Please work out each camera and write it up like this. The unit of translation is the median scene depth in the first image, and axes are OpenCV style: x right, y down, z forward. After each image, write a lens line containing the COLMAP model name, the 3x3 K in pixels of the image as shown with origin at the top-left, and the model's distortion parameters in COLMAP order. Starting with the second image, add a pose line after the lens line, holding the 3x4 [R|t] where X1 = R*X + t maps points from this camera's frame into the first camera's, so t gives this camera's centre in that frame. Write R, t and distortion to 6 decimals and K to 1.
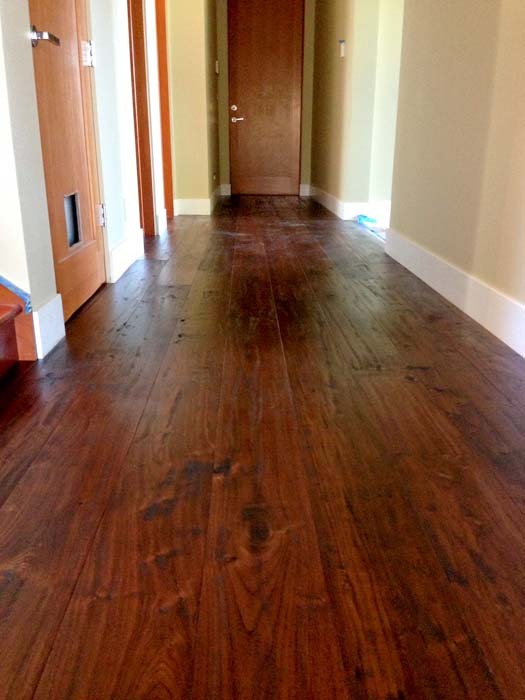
lens RADIAL K [[680.7, 0, 262.5], [0, 680.7, 350.0], [0, 0, 1]] dist [0.139171, 0.005147]
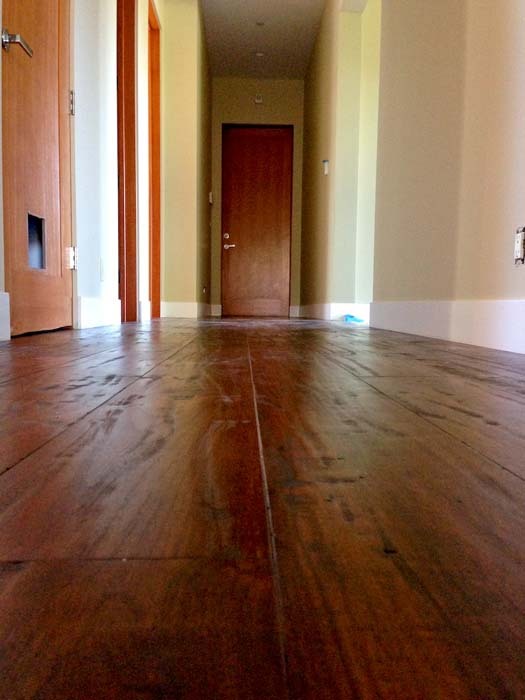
lens RADIAL K [[680.7, 0, 262.5], [0, 680.7, 350.0], [0, 0, 1]] dist [0.139171, 0.005147]
pose [[0.999942, 0.010733, -0.000415, 0.020073], [-0.010497, 0.968296, -0.249586, 0.095179], [-0.002277, 0.249576, 0.968353, 0.053238]]
